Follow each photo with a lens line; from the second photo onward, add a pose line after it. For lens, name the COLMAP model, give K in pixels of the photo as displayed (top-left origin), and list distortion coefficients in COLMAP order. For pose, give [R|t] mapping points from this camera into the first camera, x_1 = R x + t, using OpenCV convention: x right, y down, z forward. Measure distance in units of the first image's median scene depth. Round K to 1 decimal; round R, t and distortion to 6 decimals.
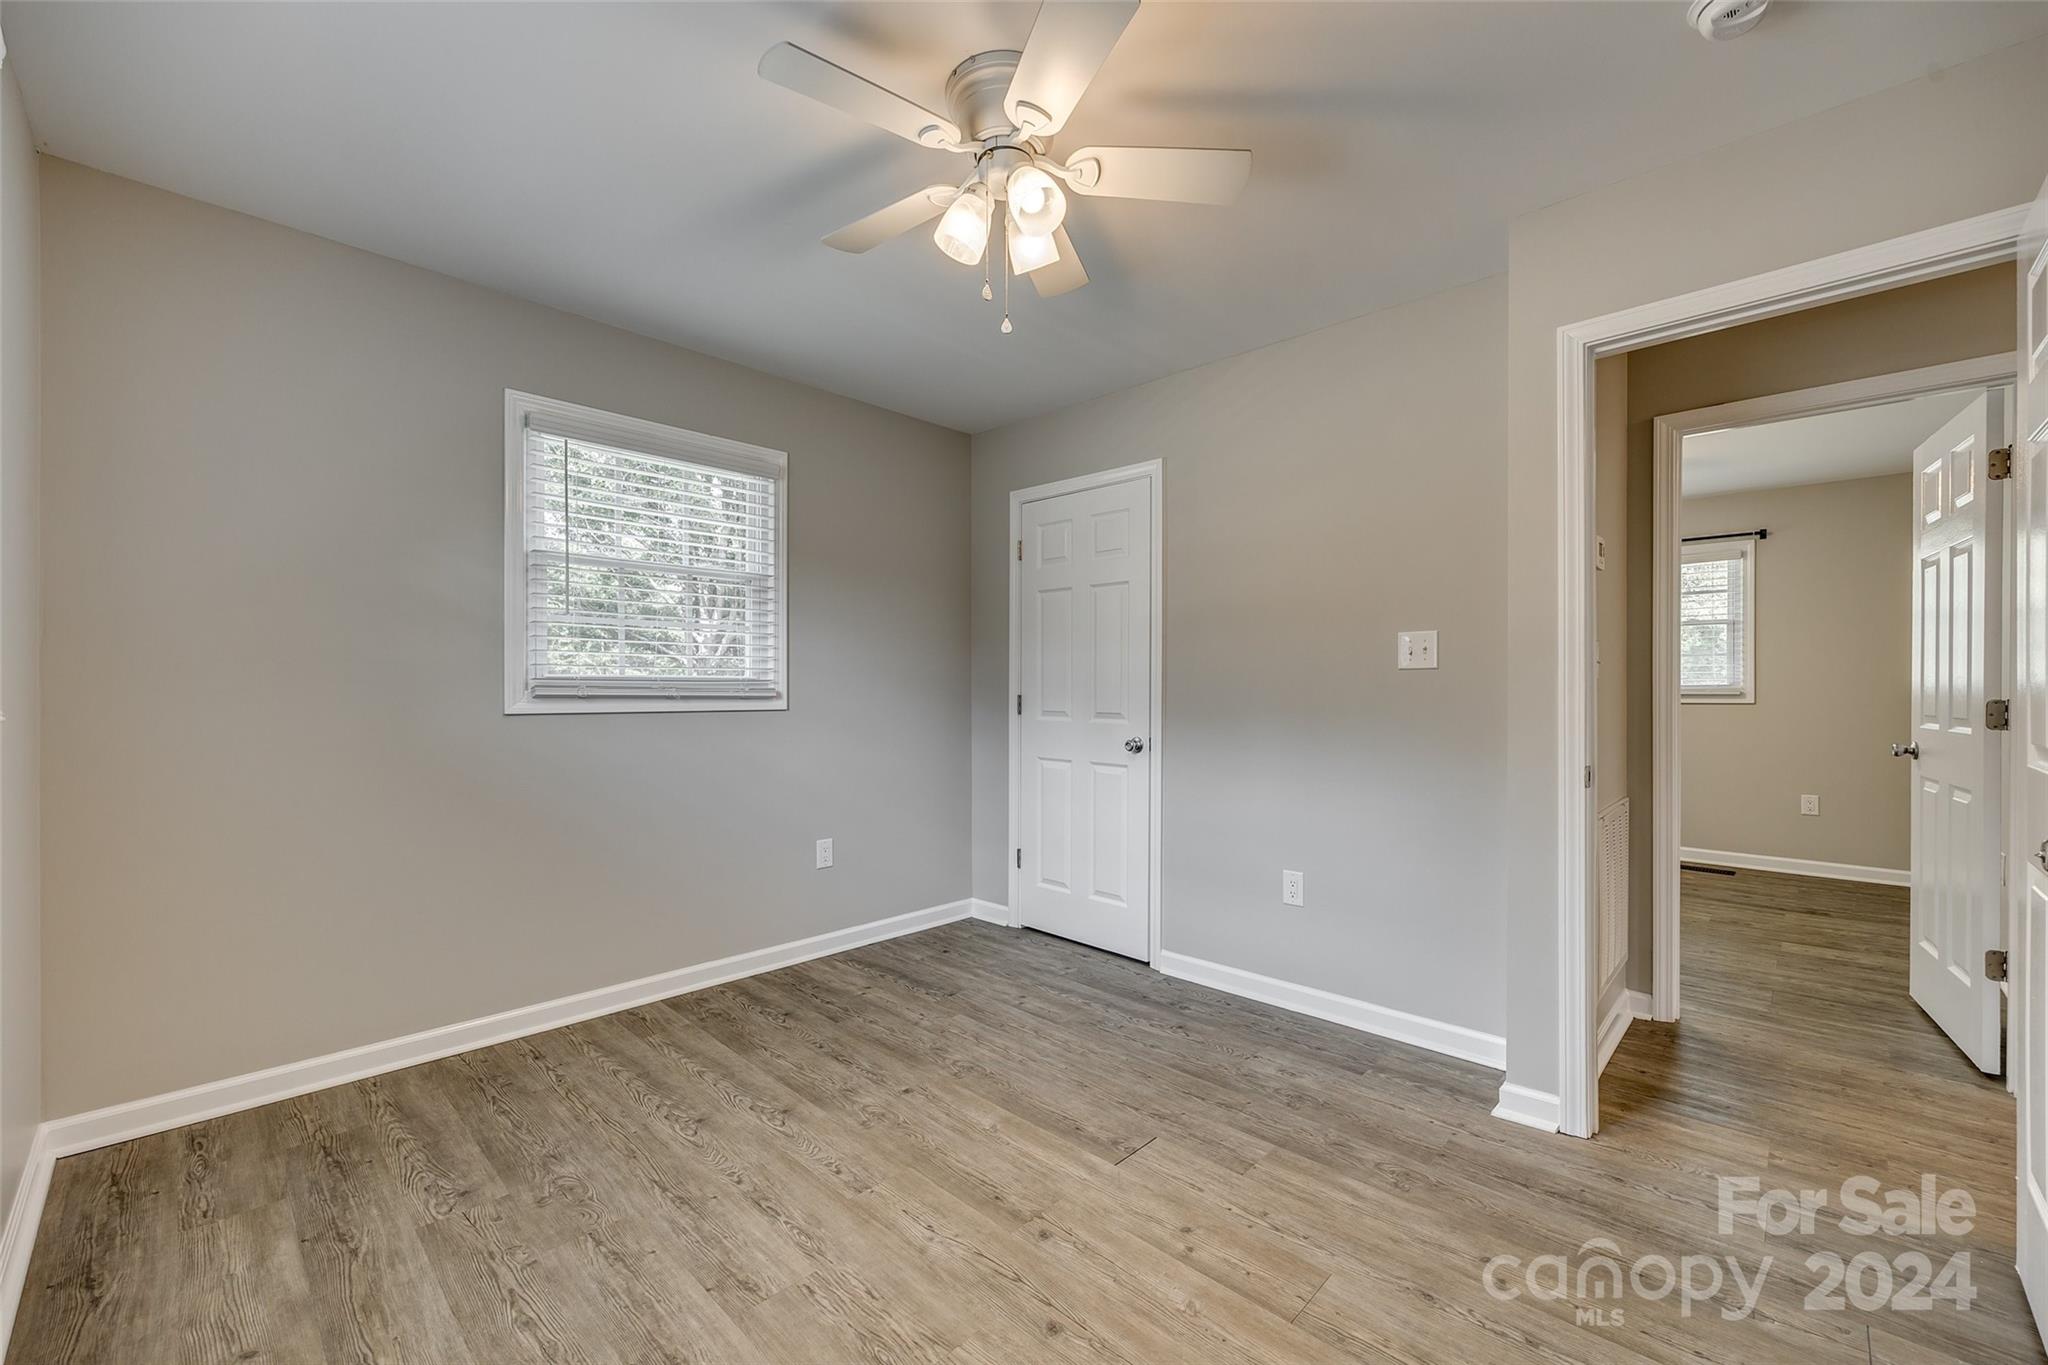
lens RADIAL K [[820.2, 0, 1033.0], [0, 820.2, 680.8], [0, 0, 1]] dist [-0.003362, 0.000111]
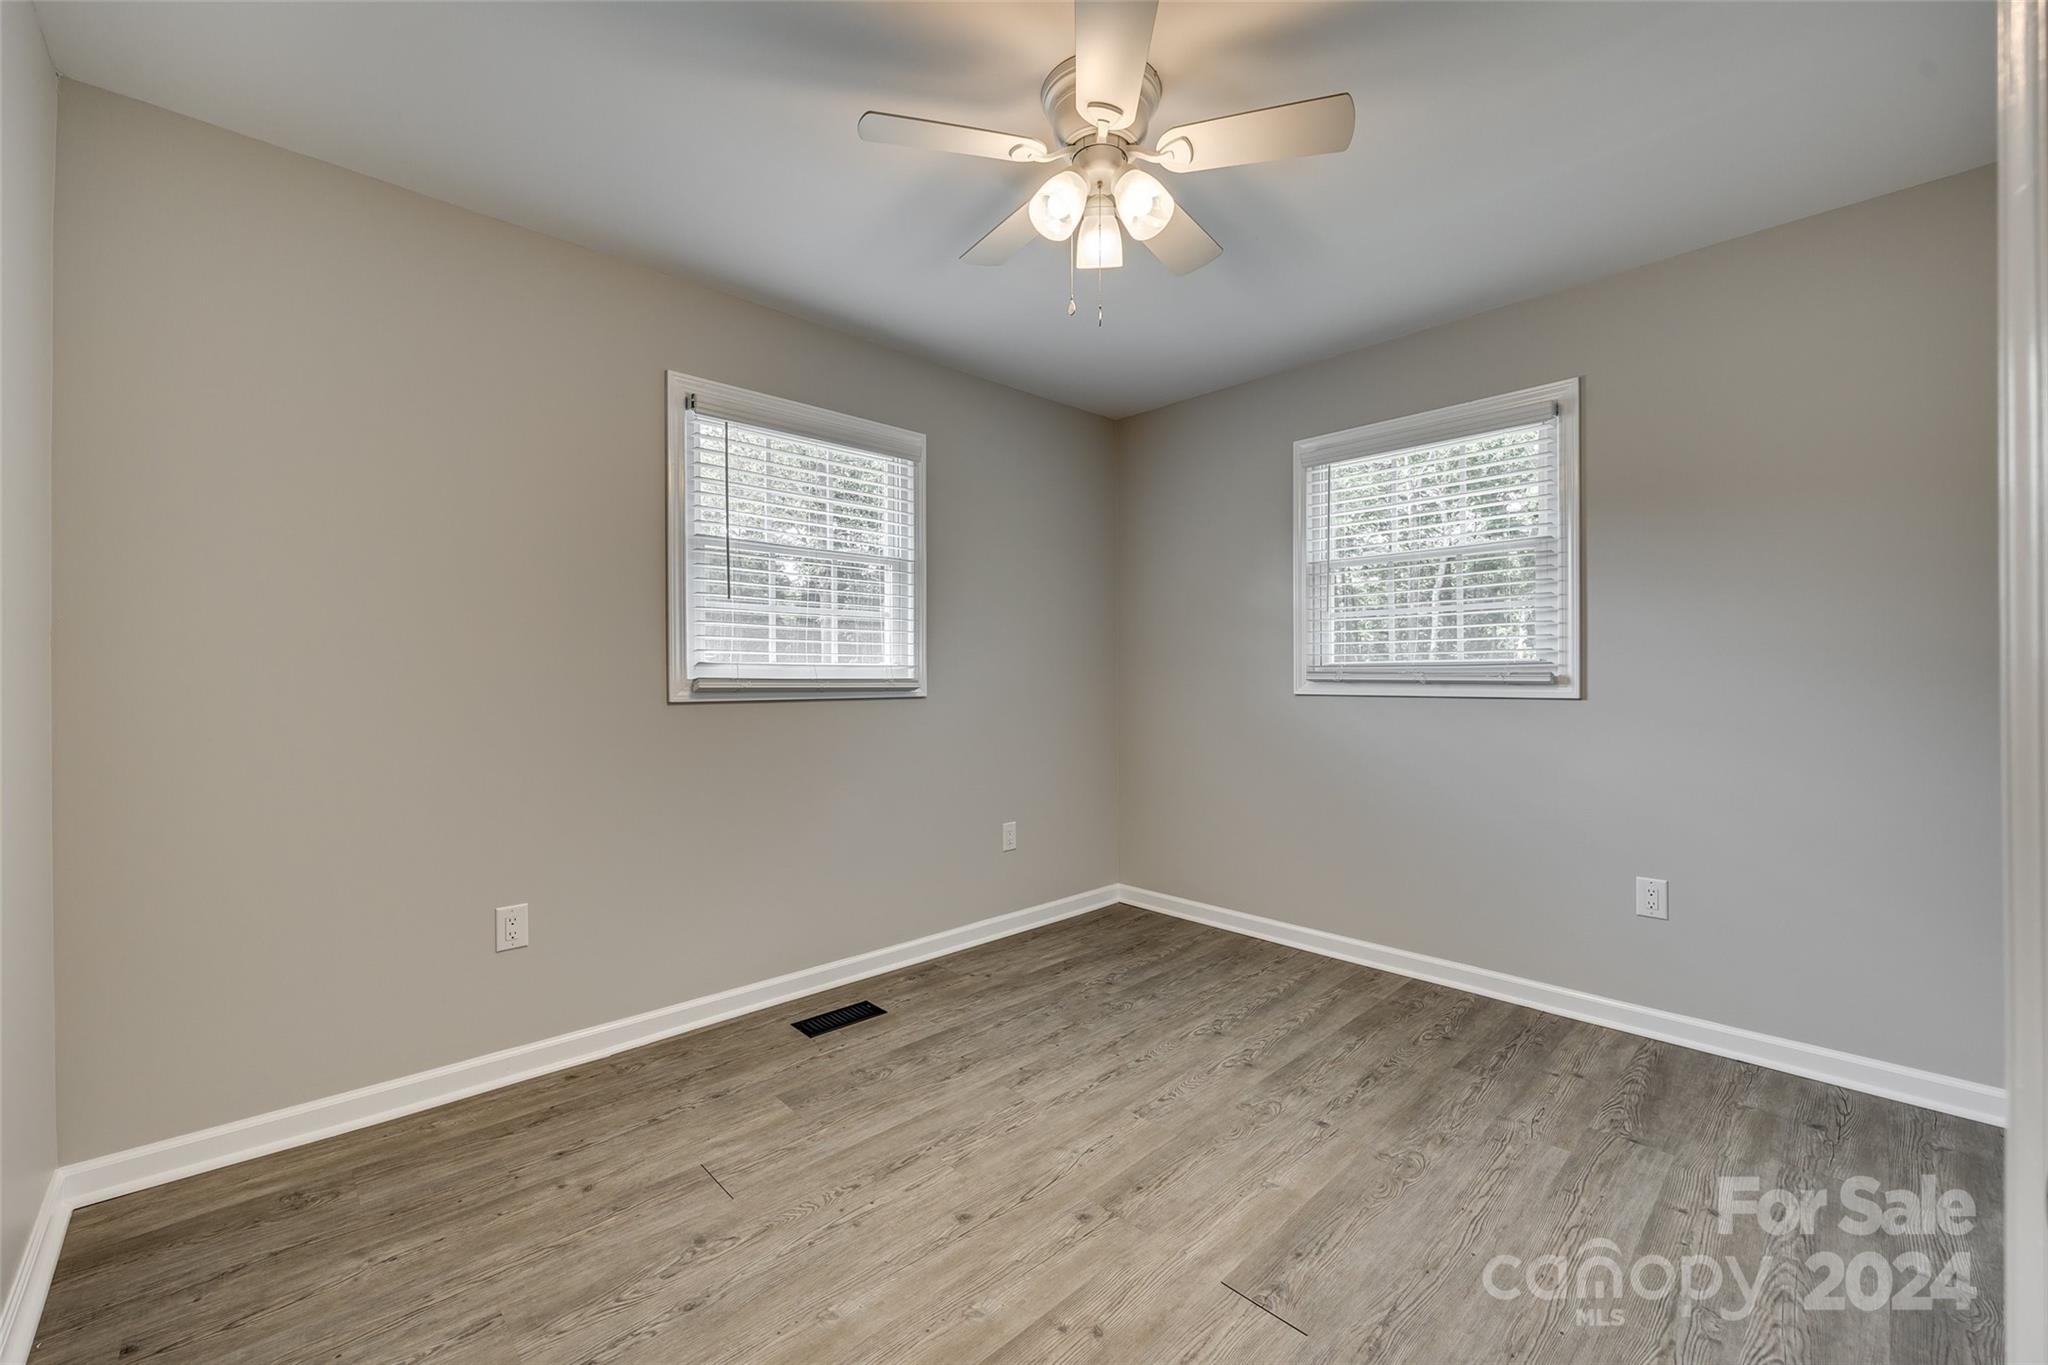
lens RADIAL K [[819.5, 0, 1024.0], [0, 819.5, 682.5], [0, 0, 1]] dist [-0.002758, -0.000303]
pose [[-0.052963, 0.004232, -0.998588, 0.706393], [0.015895, 0.999868, 0.003394, 0.011619], [0.998470, -0.015693, -0.053023, 0.687979]]
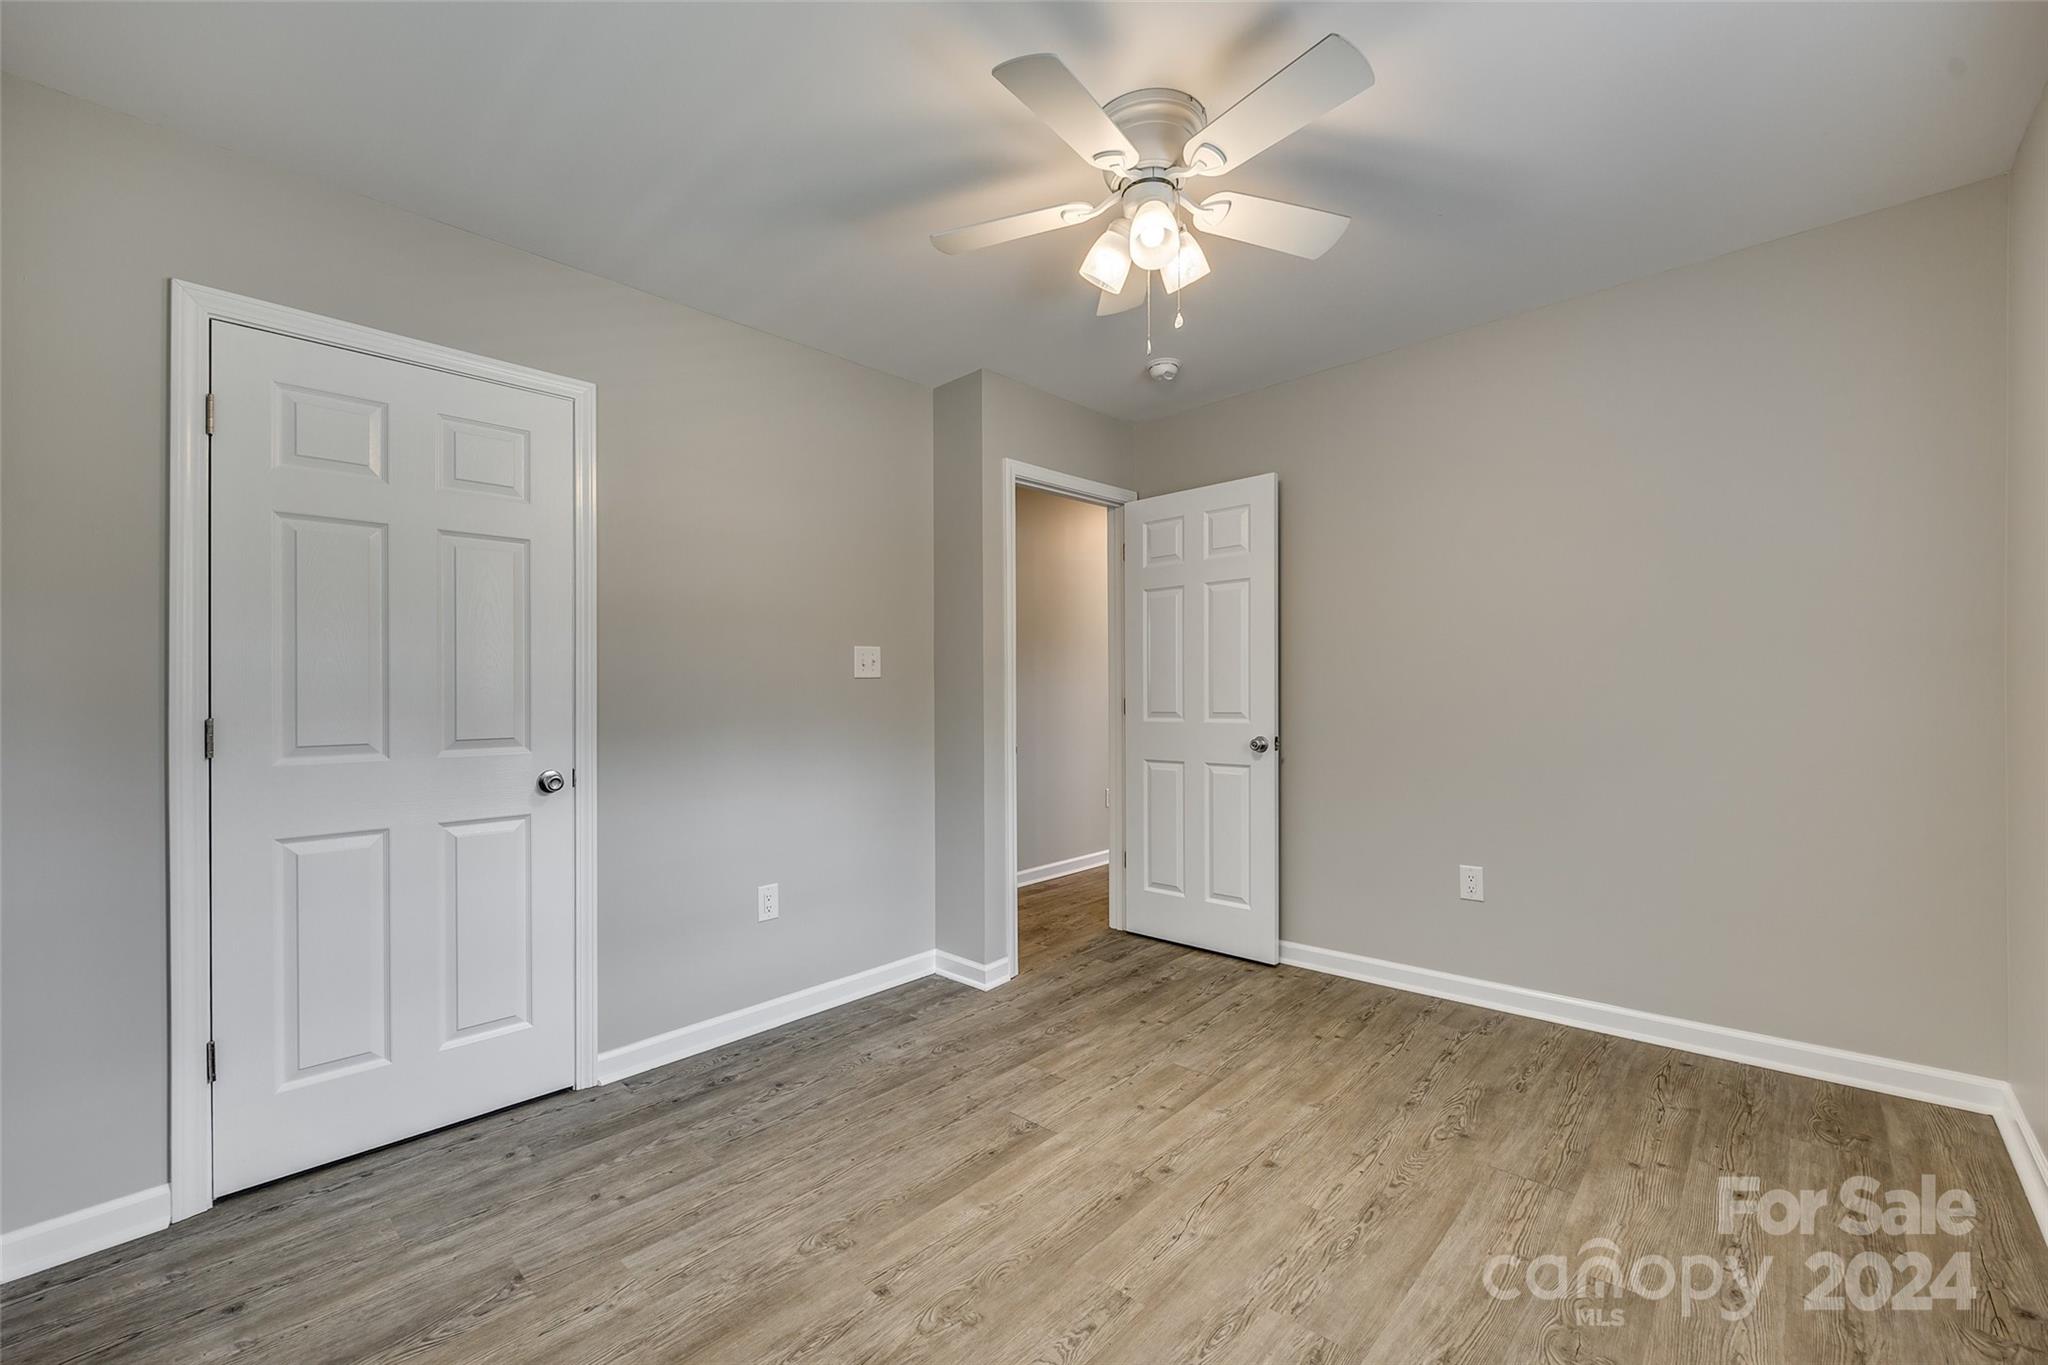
lens RADIAL K [[820.2, 0, 1033.0], [0, 820.2, 680.8], [0, 0, 1]] dist [-0.003362, 0.000111]
pose [[-0.008027, 0.014489, 0.999863, -0.785756], [0.006950, 0.999872, -0.014434, 0.008587], [-0.999944, 0.006833, -0.008127, 0.826026]]
